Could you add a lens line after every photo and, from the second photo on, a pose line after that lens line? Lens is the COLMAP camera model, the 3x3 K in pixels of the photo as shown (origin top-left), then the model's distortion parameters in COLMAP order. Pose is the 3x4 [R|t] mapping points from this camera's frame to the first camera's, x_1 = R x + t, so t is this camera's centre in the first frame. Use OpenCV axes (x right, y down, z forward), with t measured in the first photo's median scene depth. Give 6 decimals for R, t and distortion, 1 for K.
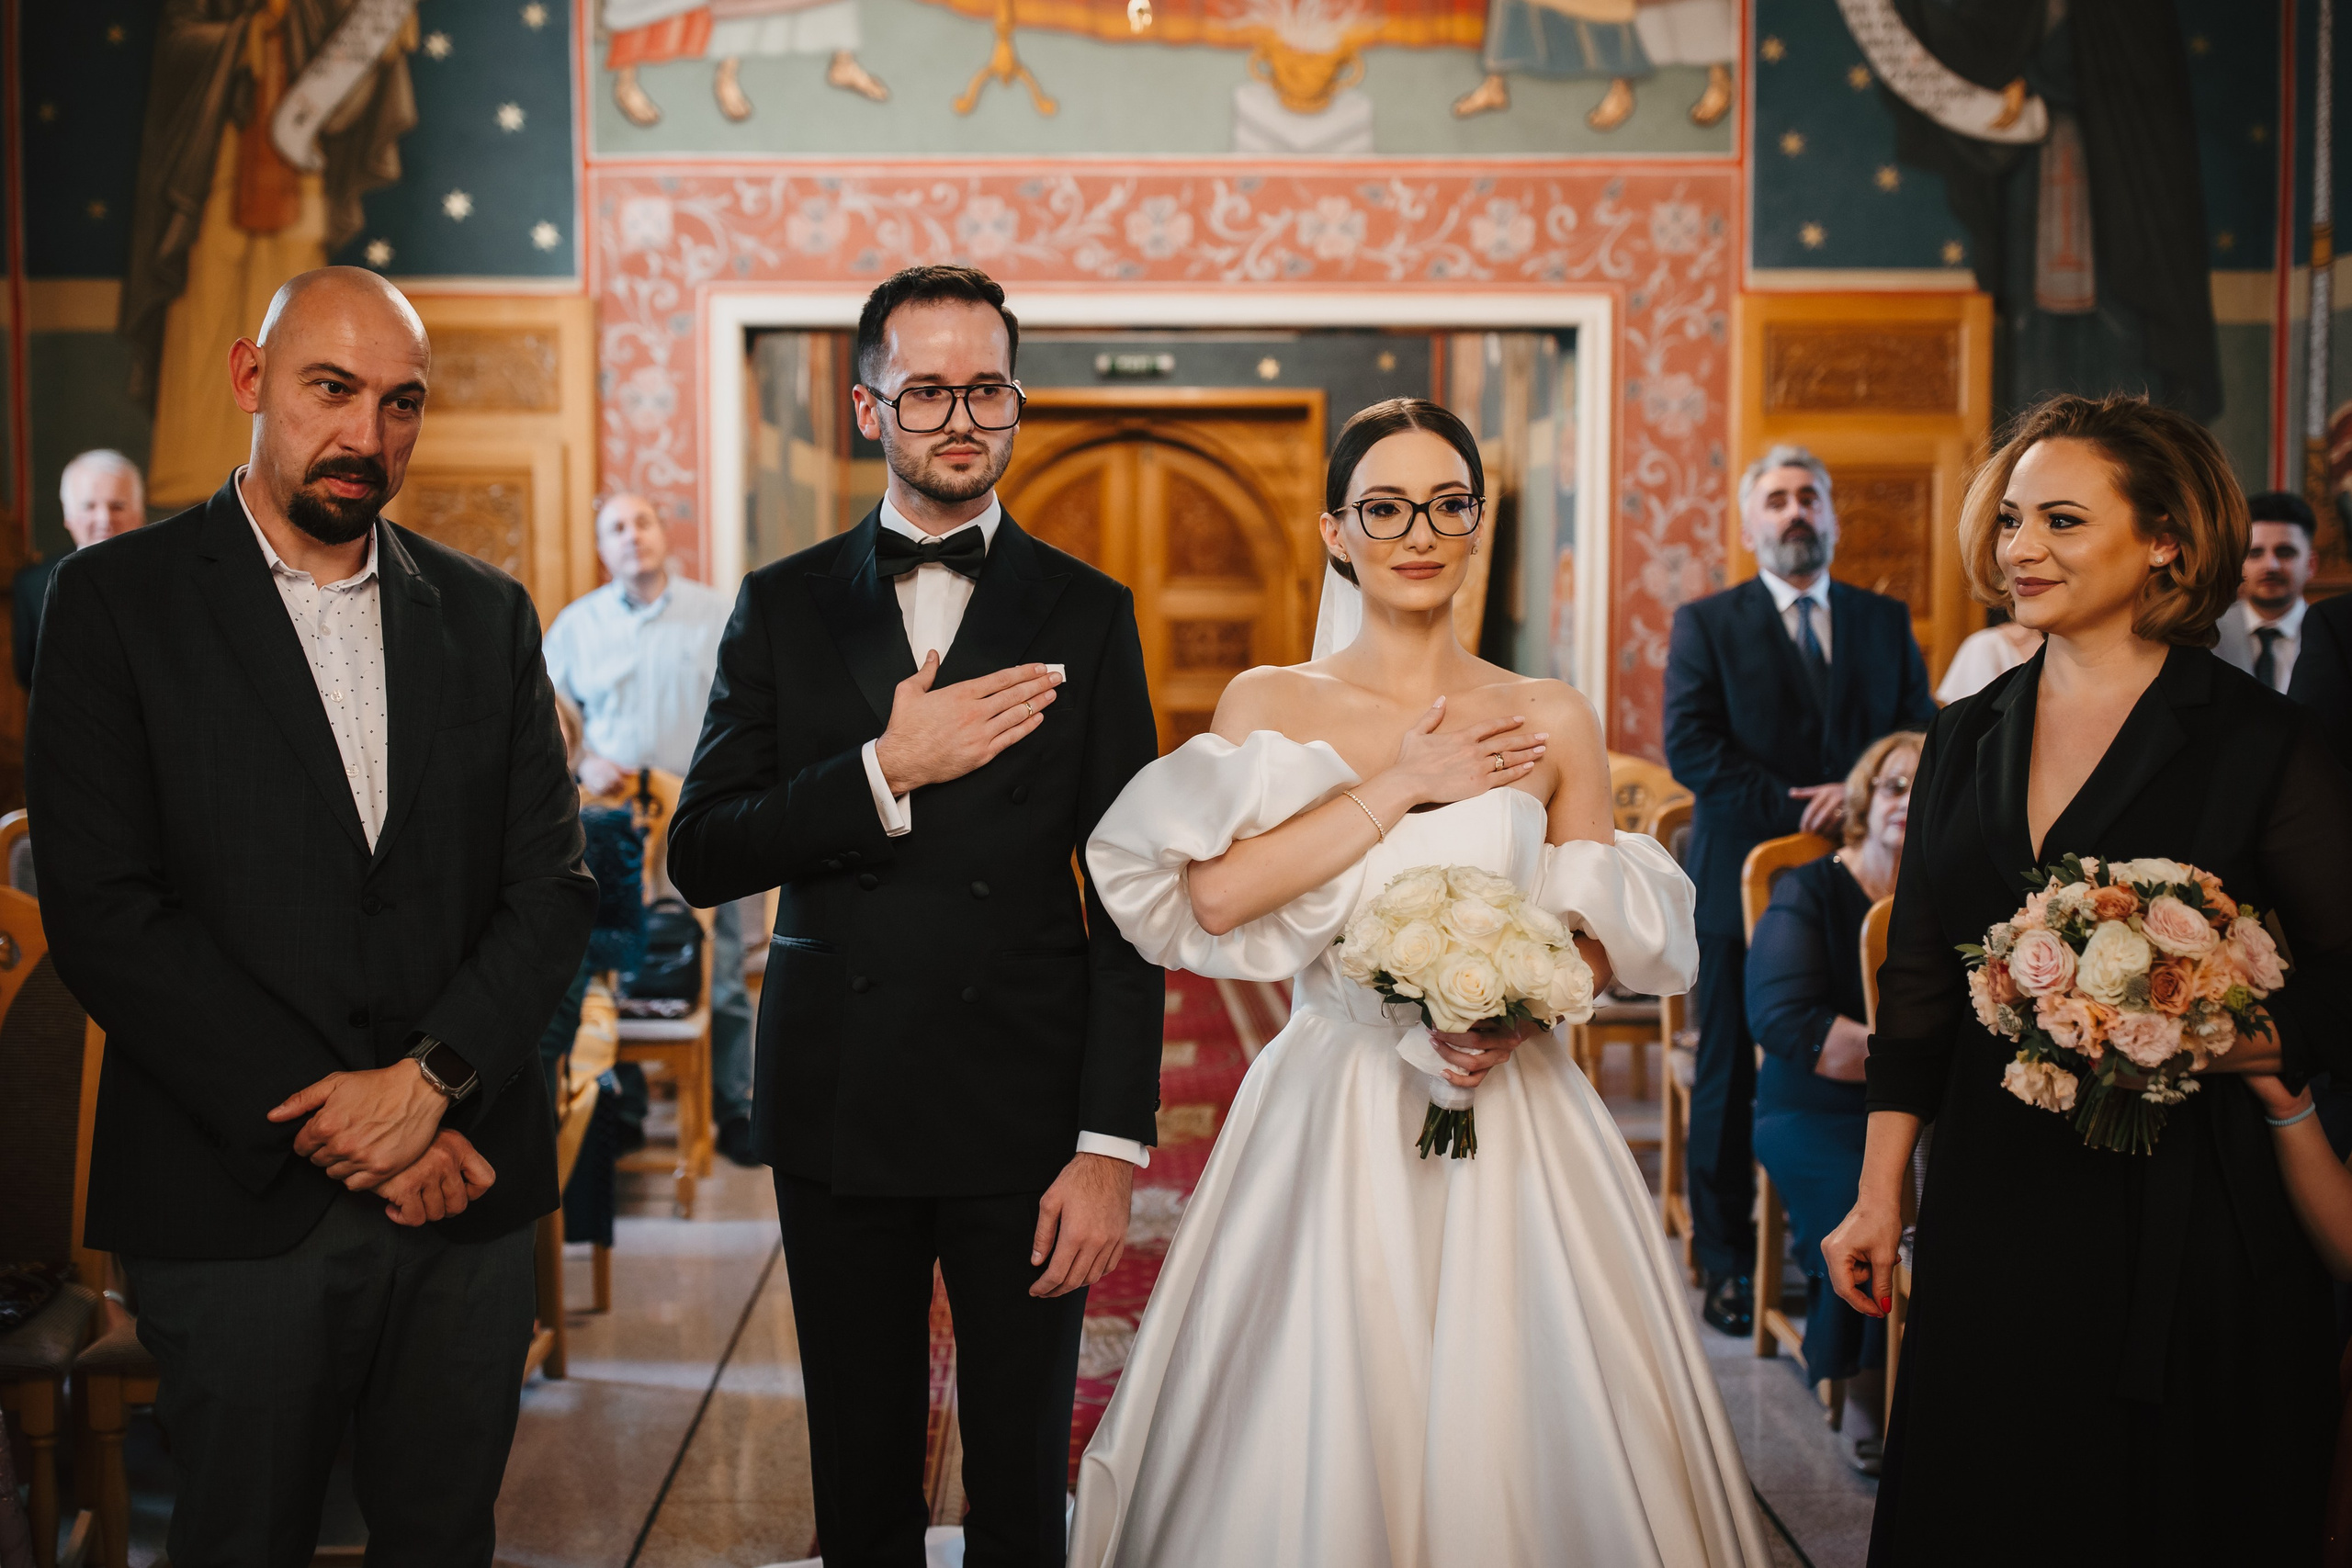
lens RADIAL K [[2469.1, 0, 1122.2], [0, 2469.1, 754.2], [0, 0, 1]] dist [-0.003470, -0.011013]
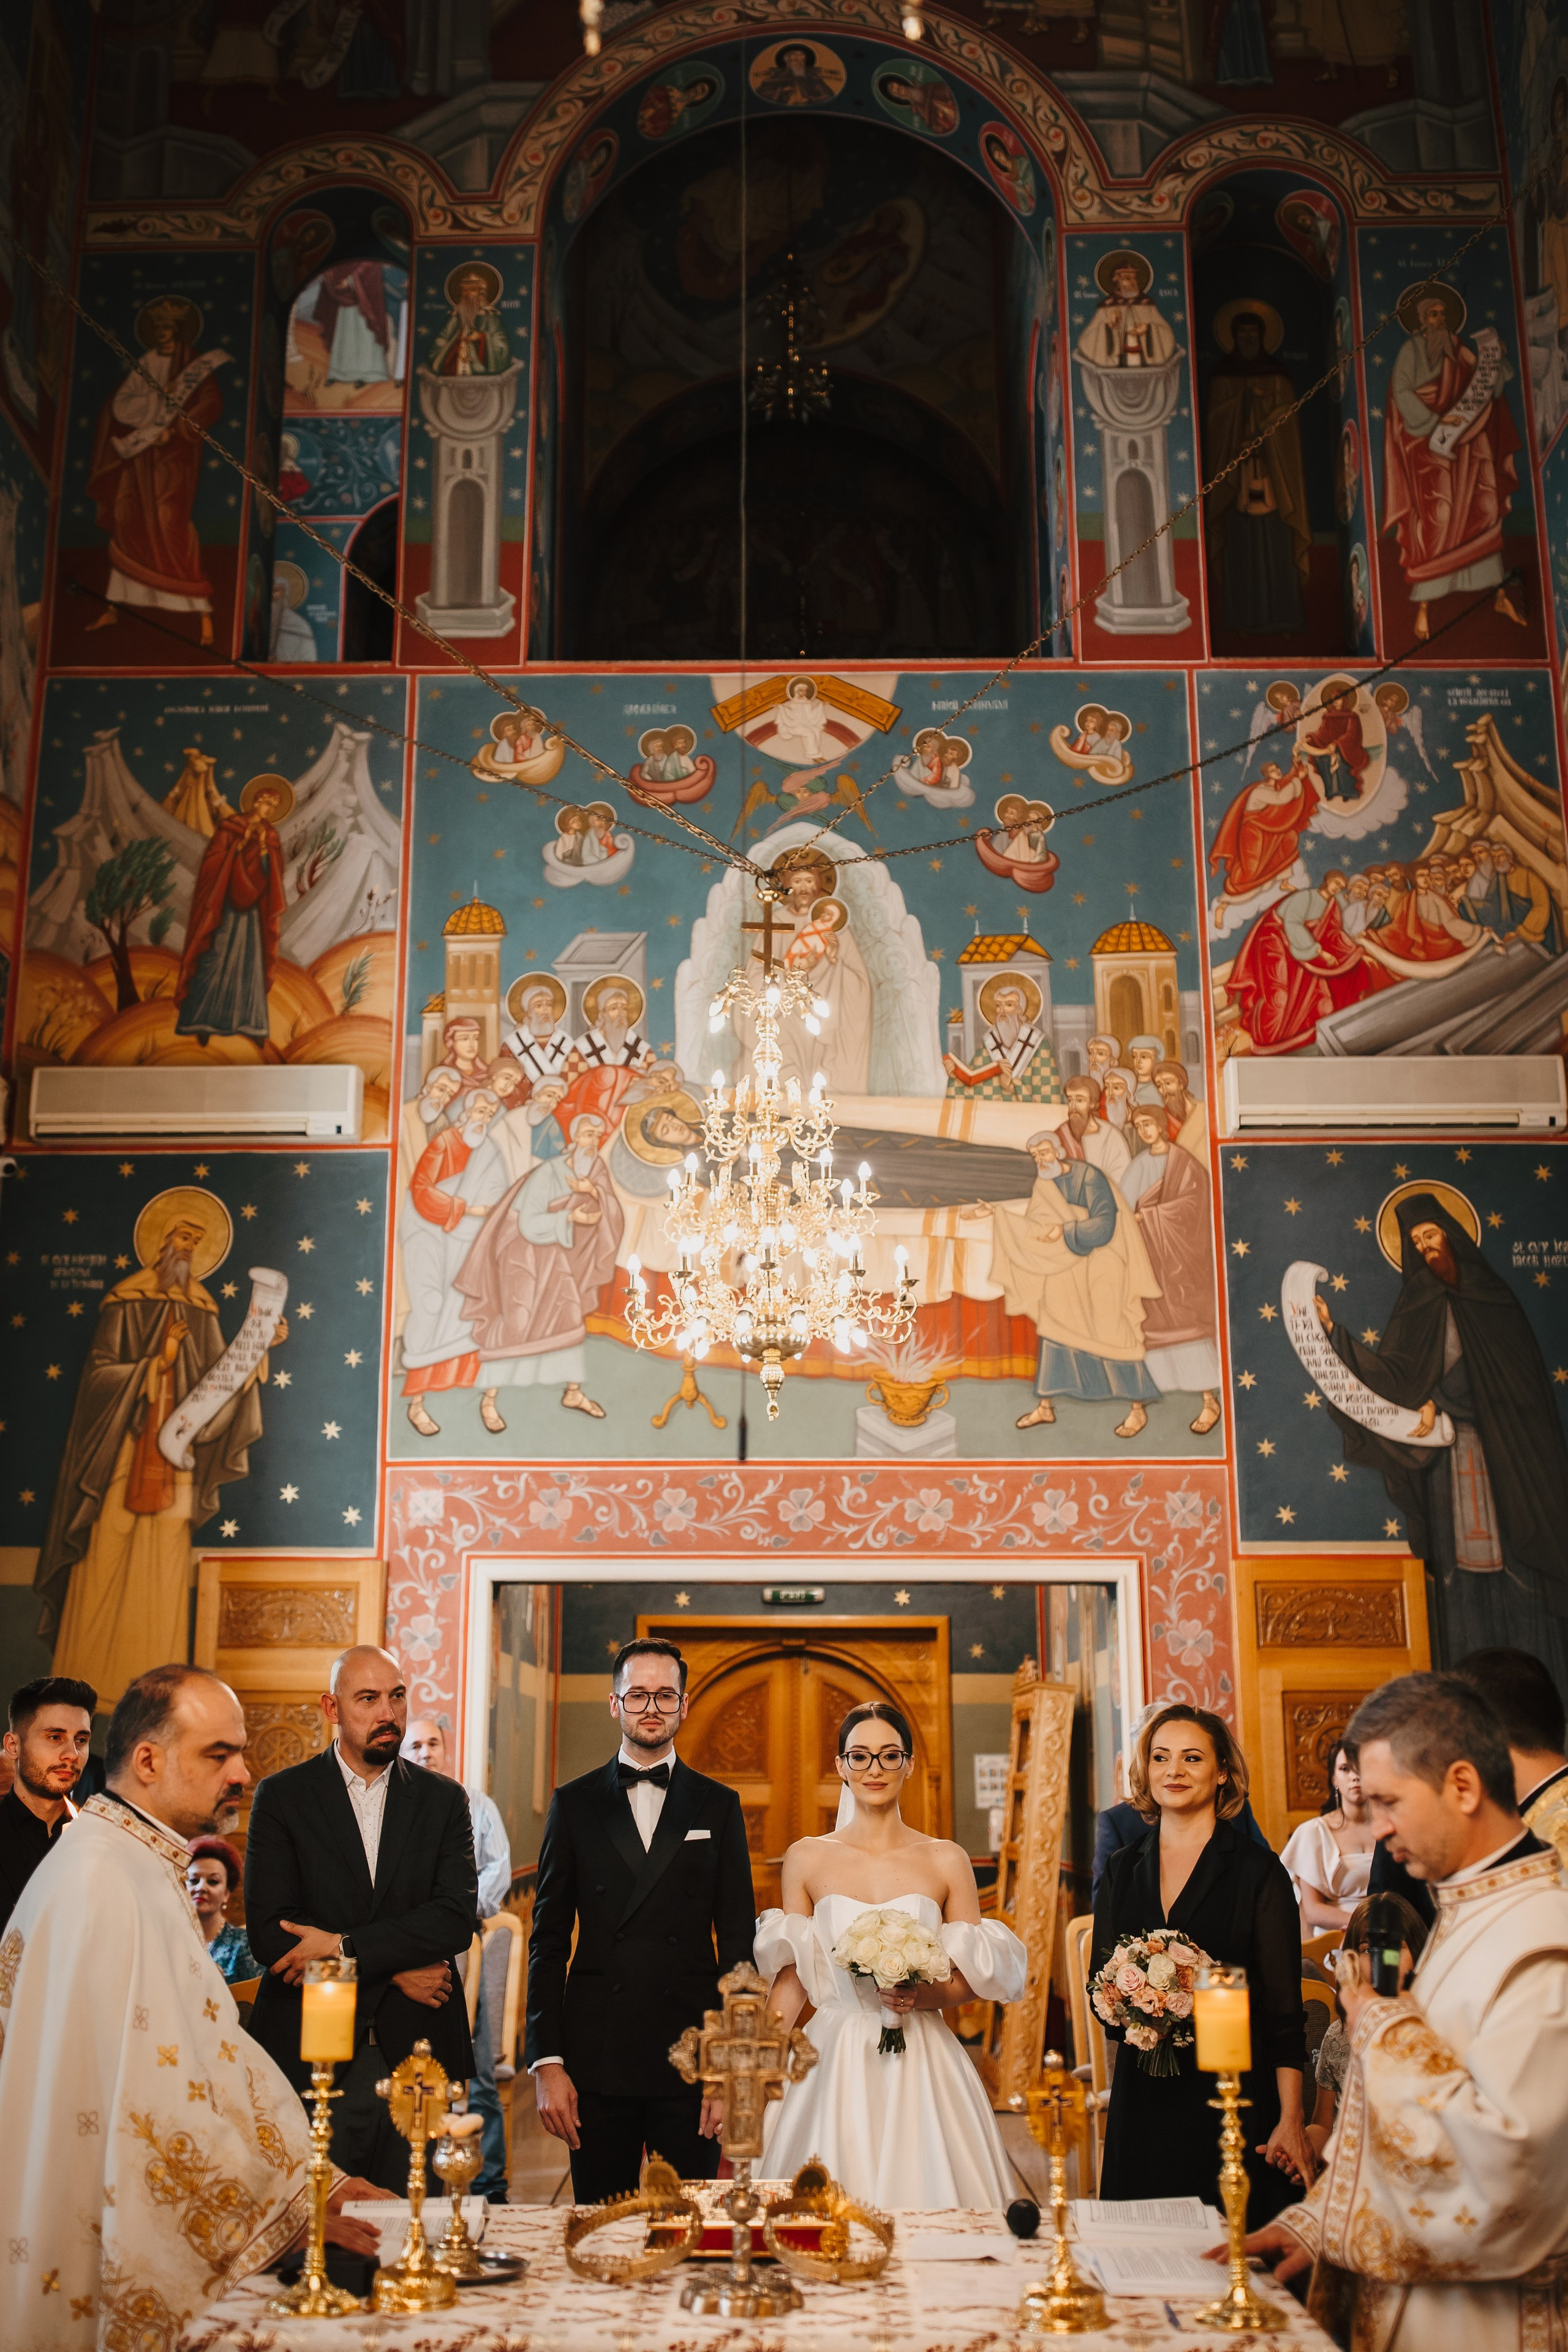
lens RADIAL K [[2469.3, 0, 740.9], [0, 2469.3, 1112.0], [0, 0, 1]] dist [-0.003470, -0.011013]
pose [[0.999605, -0.004921, -0.027655, 0.020228], [-0.004284, 0.946315, -0.323217, 0.018900], [0.027760, 0.323208, 0.945921, -0.357286]]
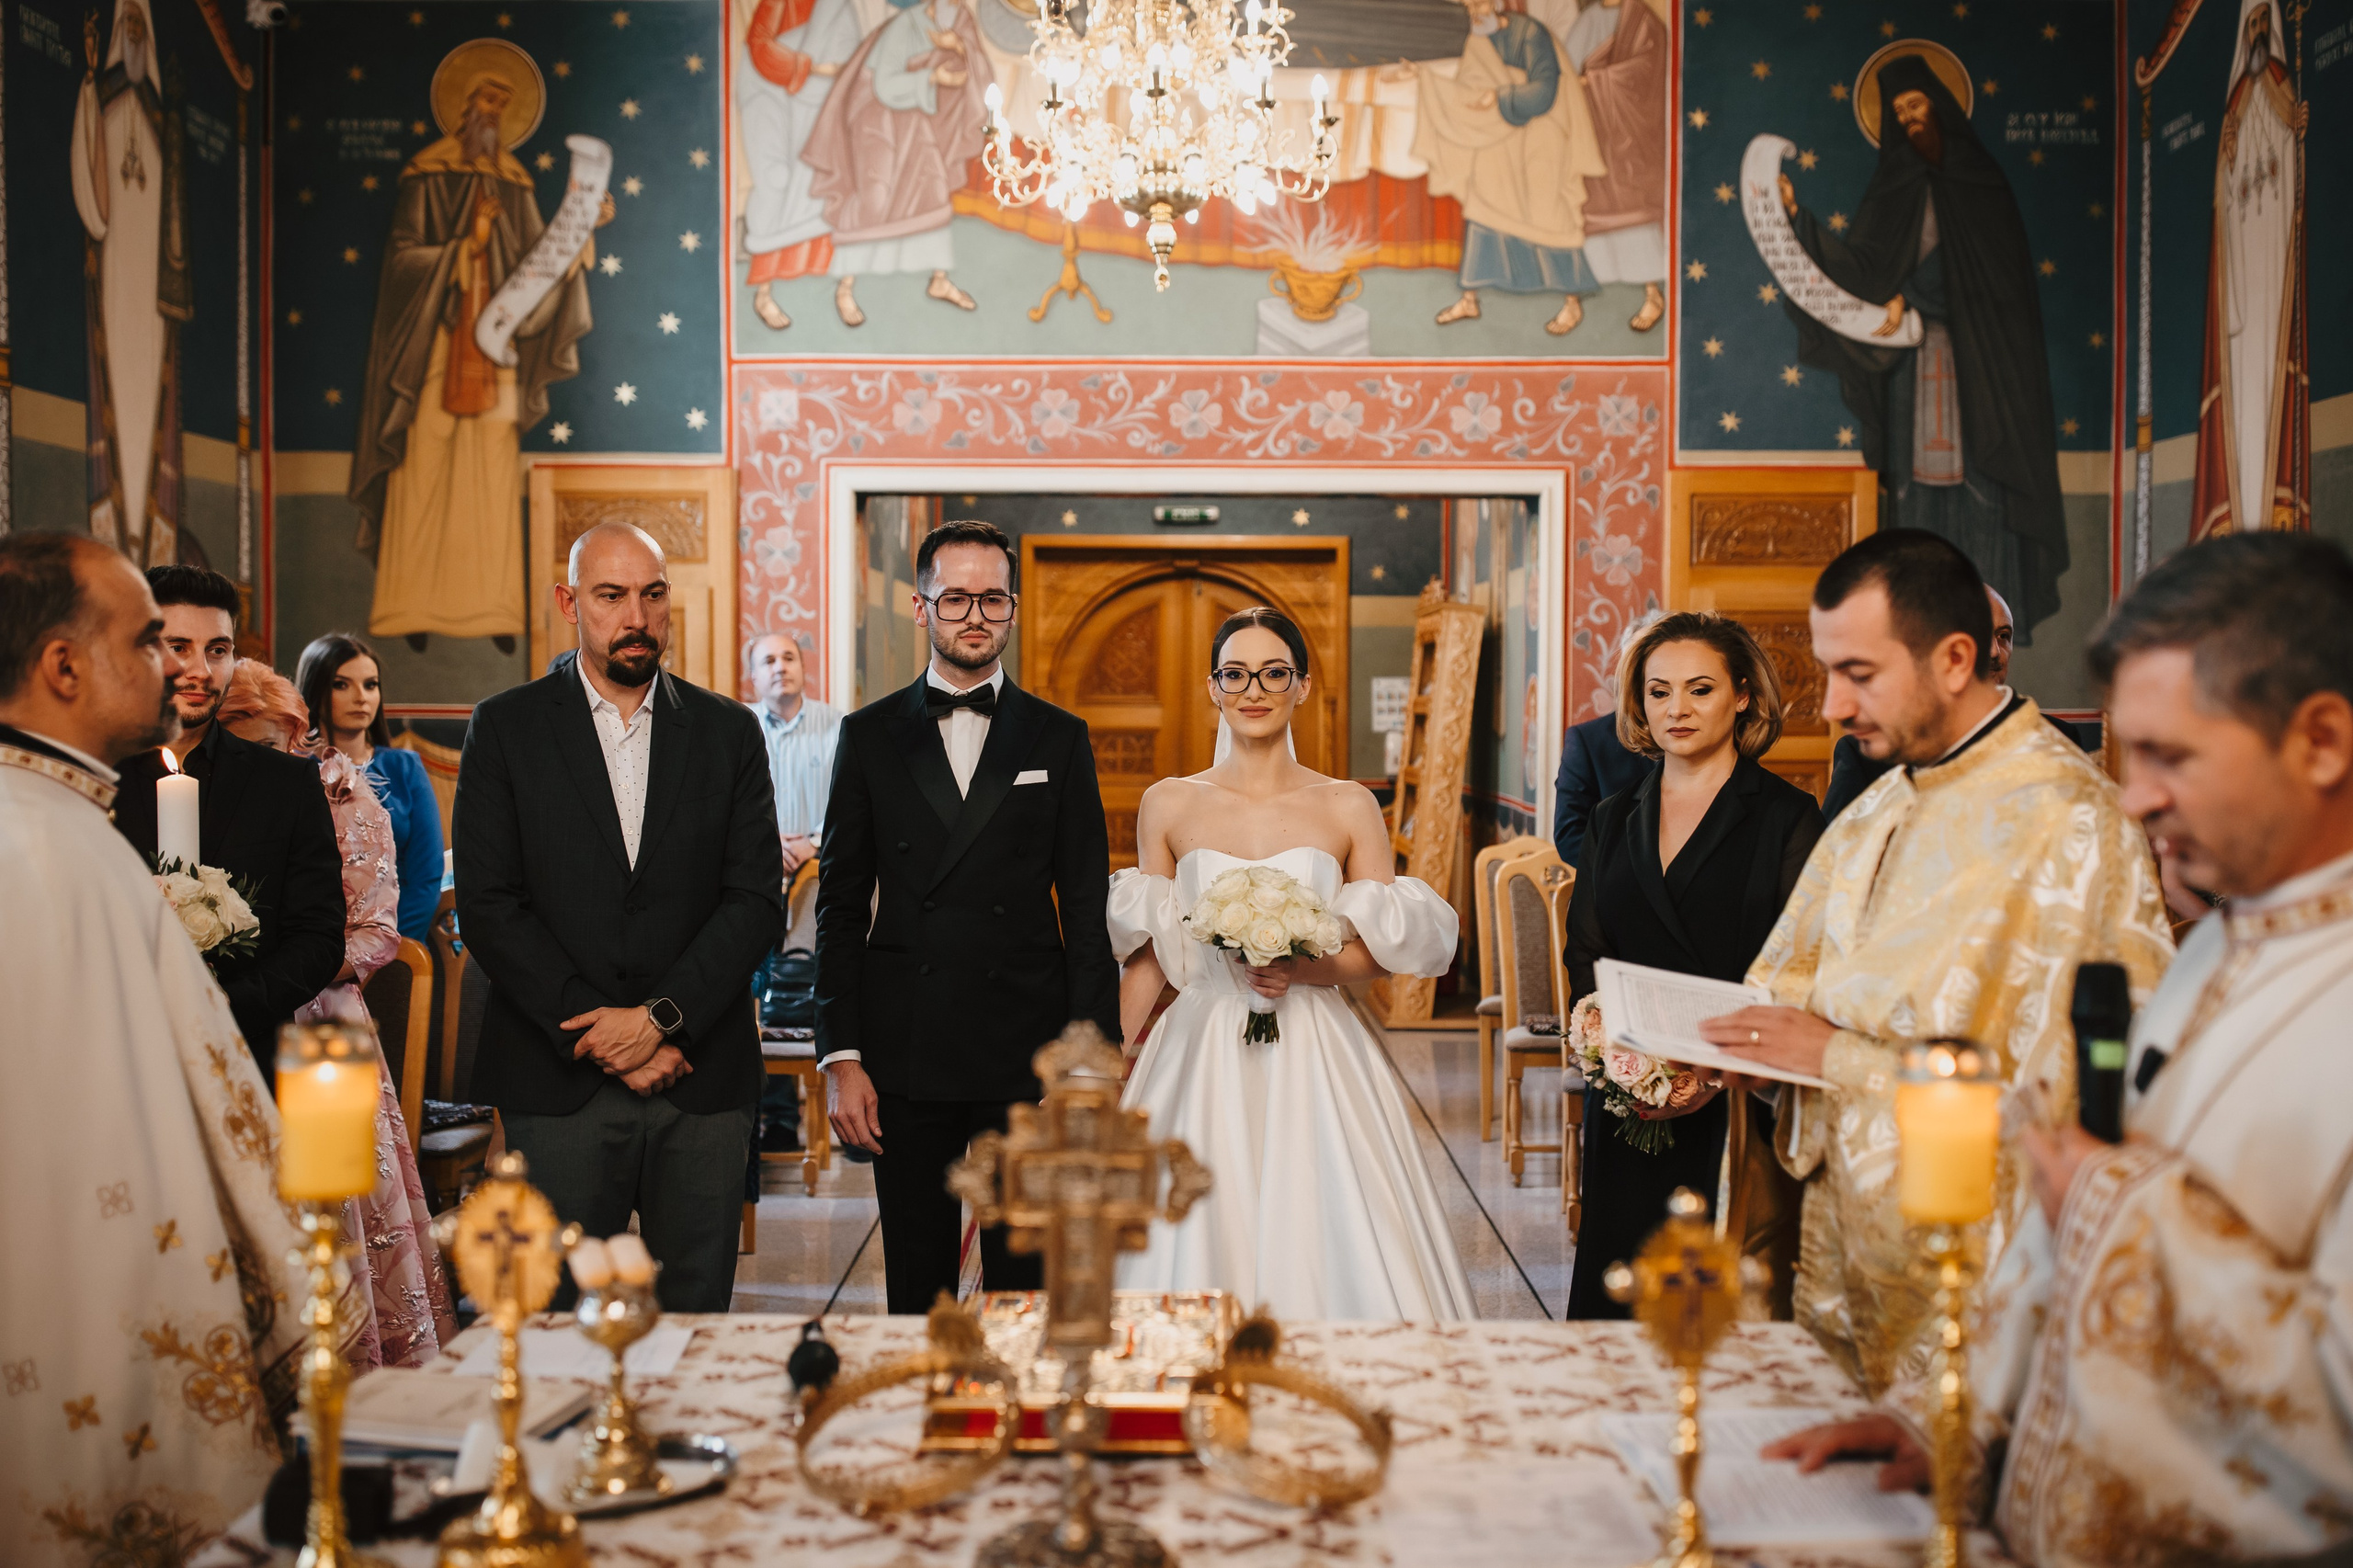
lens RADIAL K [[2361.3, 0, 1176.5], [0, 2361.3, 784.0], [0, 0, 1]] dist [-0.001808, -0.007062]
pose [[0.999920, 0.005123, -0.011593, 0.020034], [-0.005471, 0.999529, -0.030213, 0.005898], [0.011433, 0.030274, 0.999476, -0.167240]]
